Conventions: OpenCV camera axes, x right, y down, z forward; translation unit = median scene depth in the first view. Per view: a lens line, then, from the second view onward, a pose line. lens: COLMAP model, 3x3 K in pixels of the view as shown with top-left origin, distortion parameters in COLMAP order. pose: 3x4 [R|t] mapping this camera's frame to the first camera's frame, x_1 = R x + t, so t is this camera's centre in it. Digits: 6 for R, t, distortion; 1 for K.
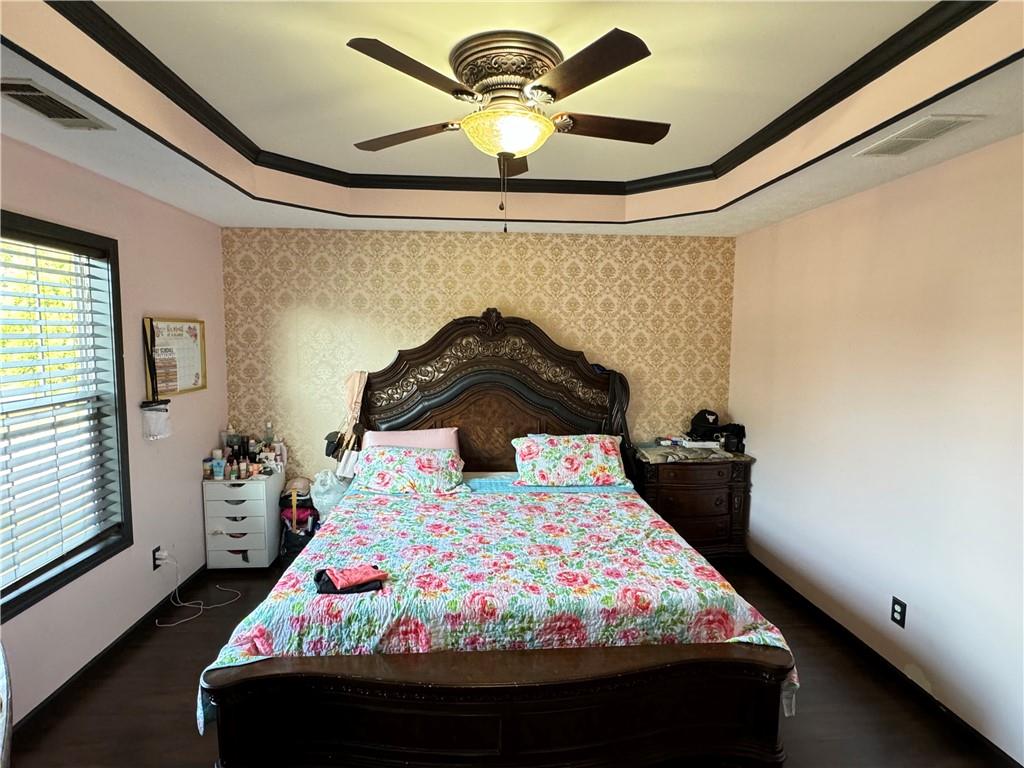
lens RADIAL K [[528.4, 0, 509.3], [0, 528.4, 384.7], [0, 0, 1]] dist [-0.000641, 0.002030]
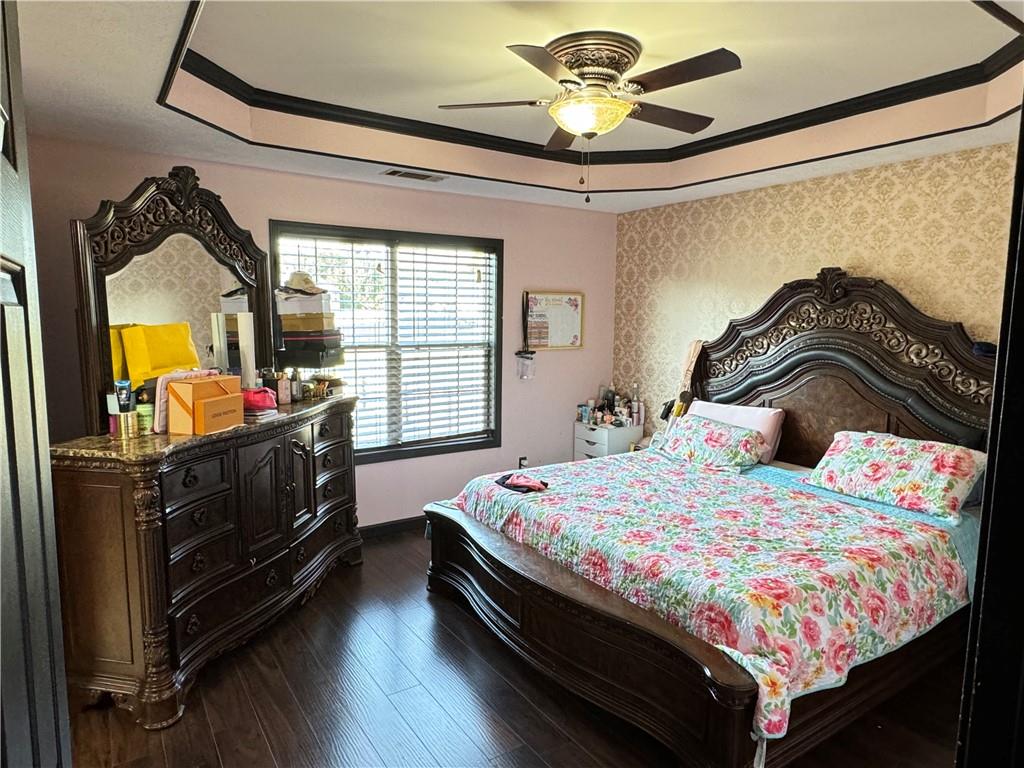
lens RADIAL K [[631.9, 0, 509.6], [0, 631.9, 385.8], [0, 0, 1]] dist [-0.007096, 0.000249]
pose [[0.494195, 0.094117, -0.864242, 0.766608], [-0.085673, 0.994556, 0.059319, 0.026497], [0.865120, 0.044727, 0.499567, 0.131803]]
